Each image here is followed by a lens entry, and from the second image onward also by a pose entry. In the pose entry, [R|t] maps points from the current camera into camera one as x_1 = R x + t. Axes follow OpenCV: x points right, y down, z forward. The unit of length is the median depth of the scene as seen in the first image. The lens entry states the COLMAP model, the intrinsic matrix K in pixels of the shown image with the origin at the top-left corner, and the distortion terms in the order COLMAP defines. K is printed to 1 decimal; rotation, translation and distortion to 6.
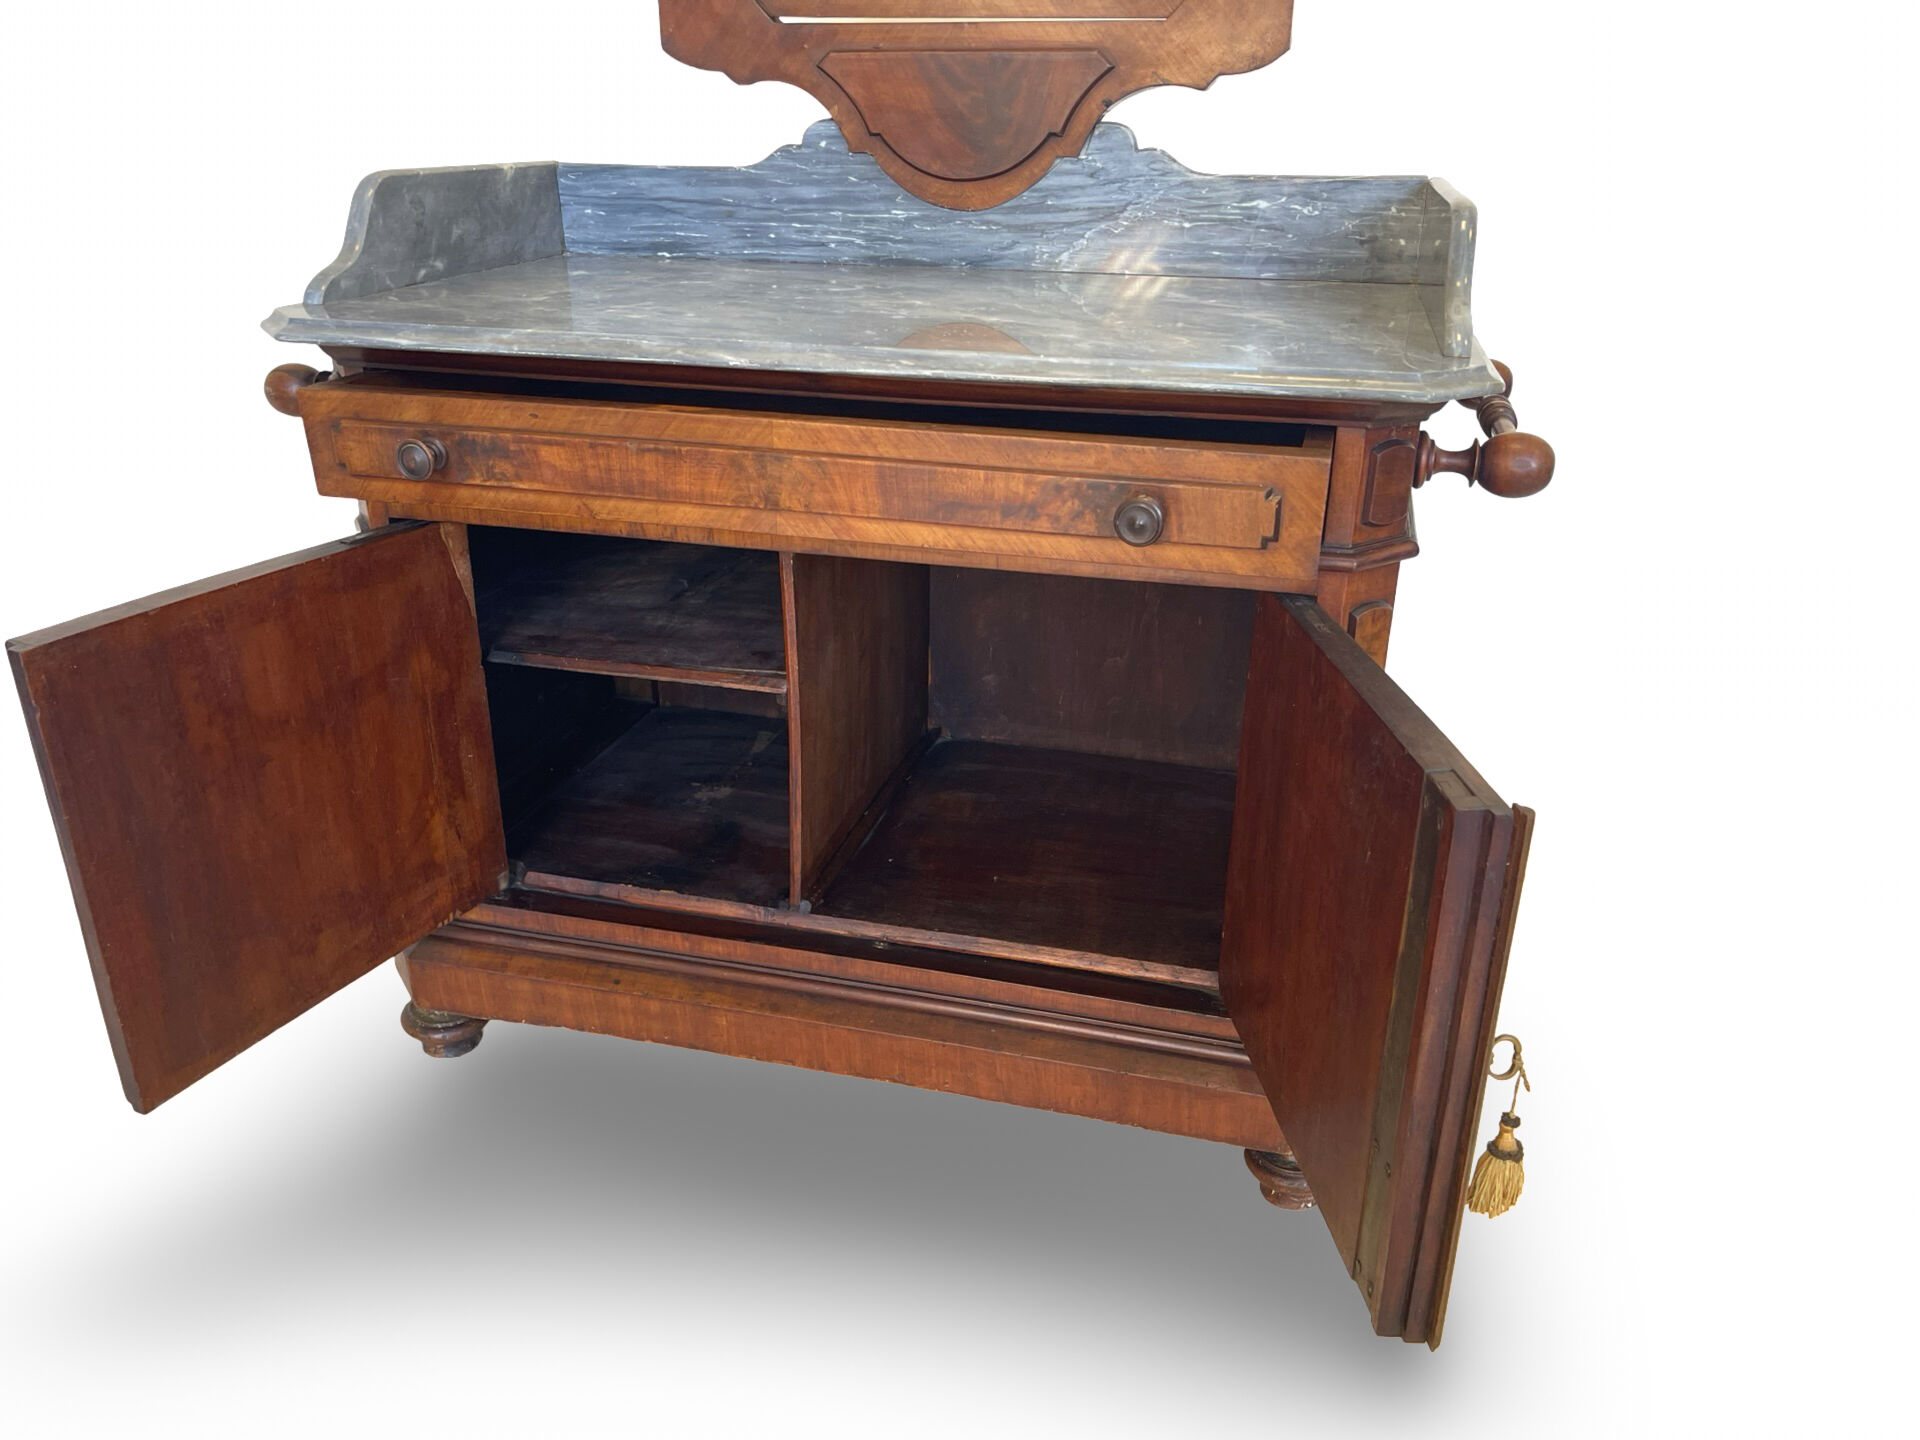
lens RADIAL K [[1466.9, 0, 1008.4], [0, 1466.9, 715.7], [0, 0, 1]] dist [0.004179, -0.010380]
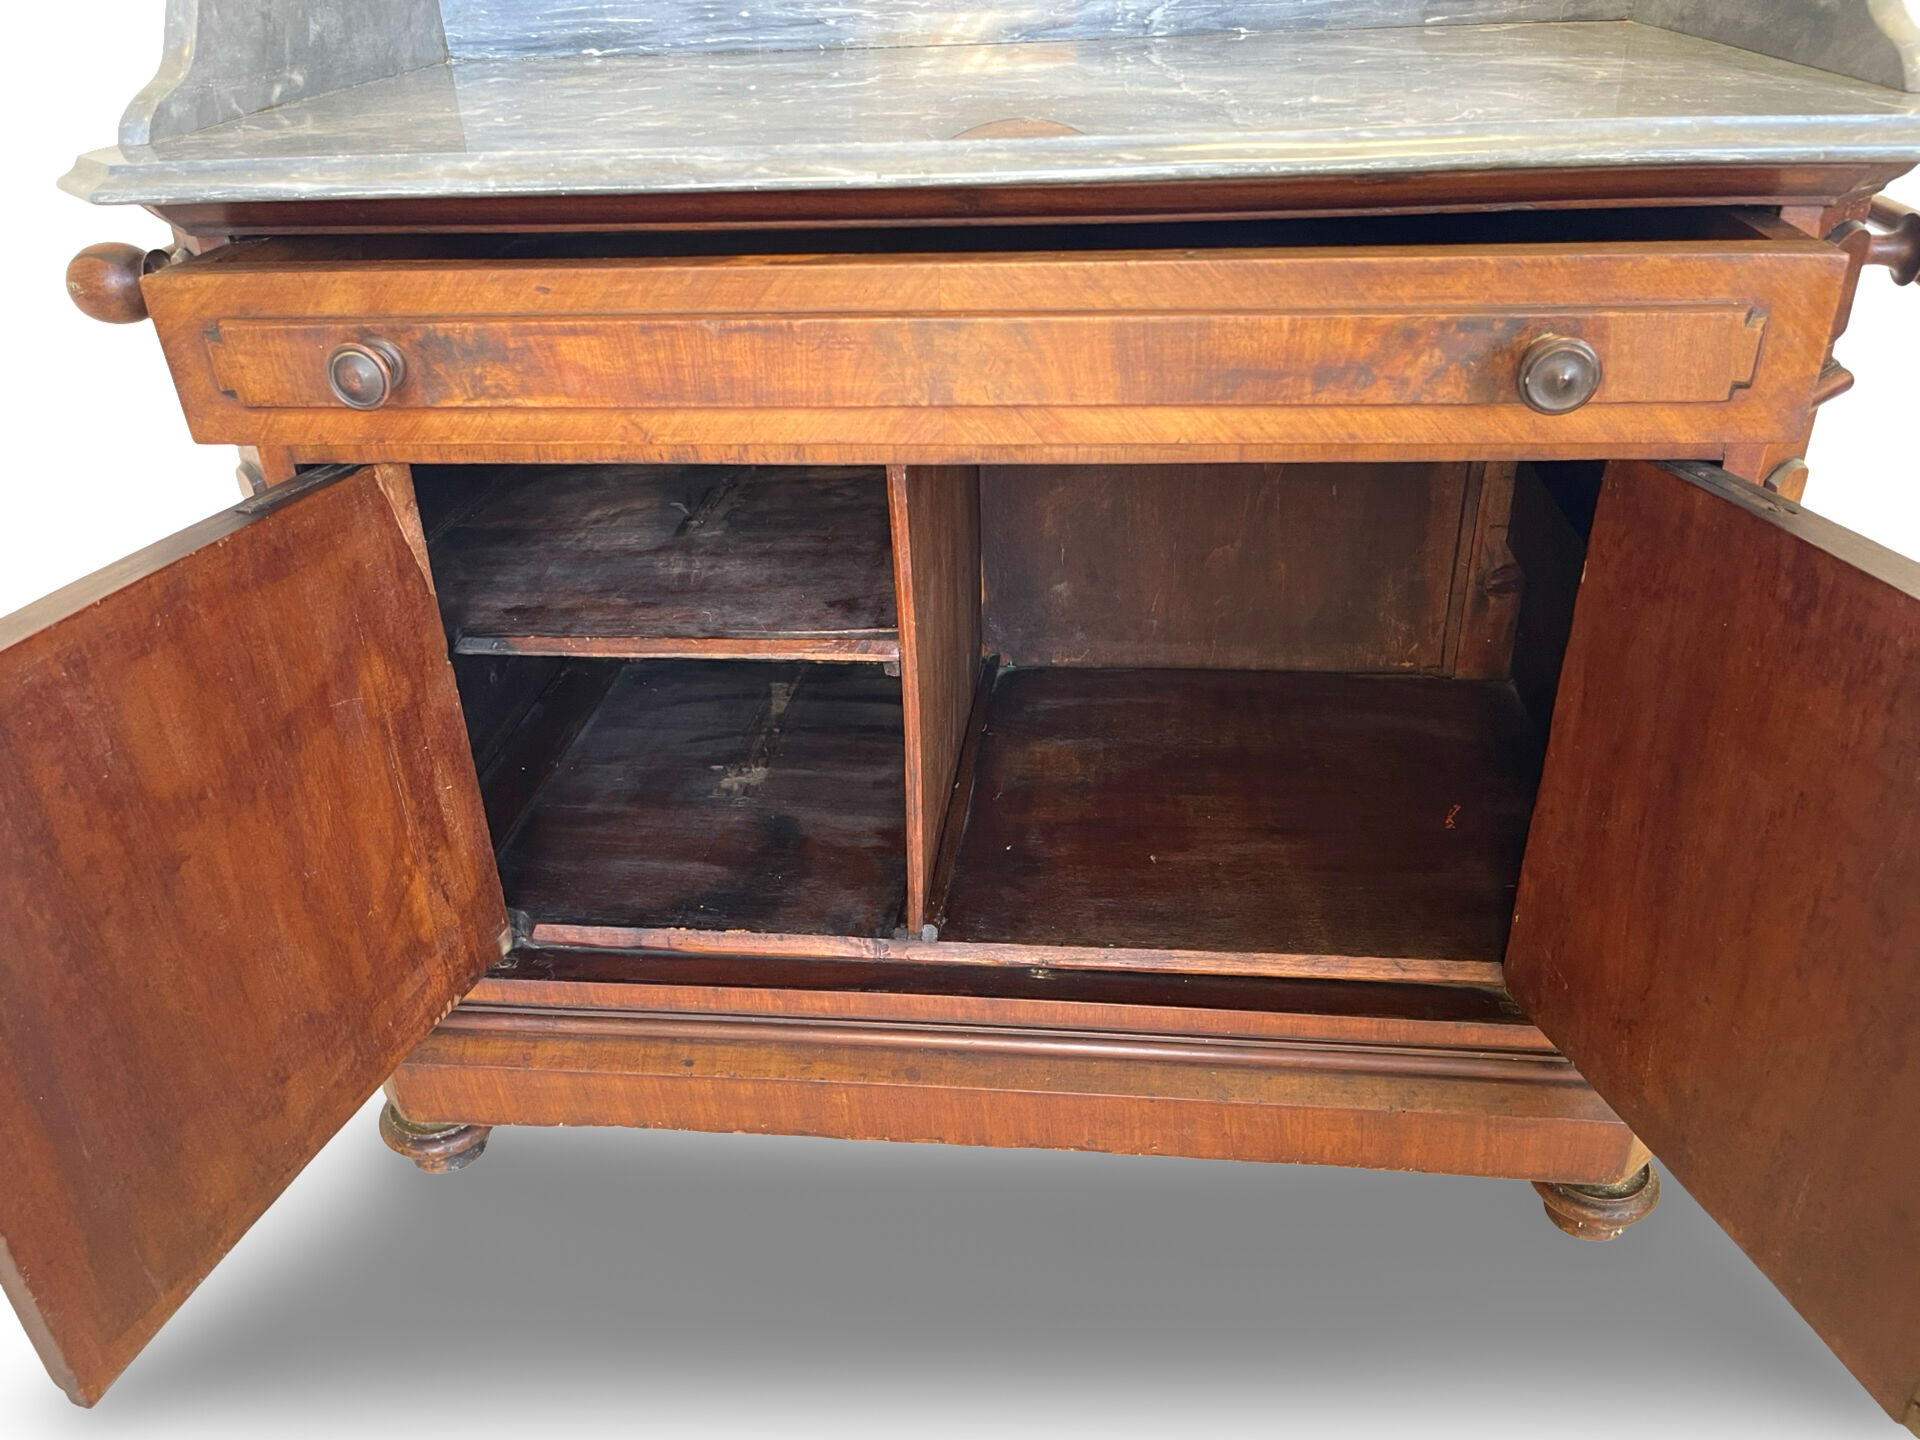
lens RADIAL K [[1468.0, 0, 960.0], [0, 1468.0, 720.0], [0, 0, 1]] dist [0.043675, -0.077278]
pose [[0.990597, -0.108636, 0.083155, -0.178185], [0.099392, 0.989145, 0.108227, -0.058480], [-0.094010, -0.098944, 0.990642, 0.272393]]
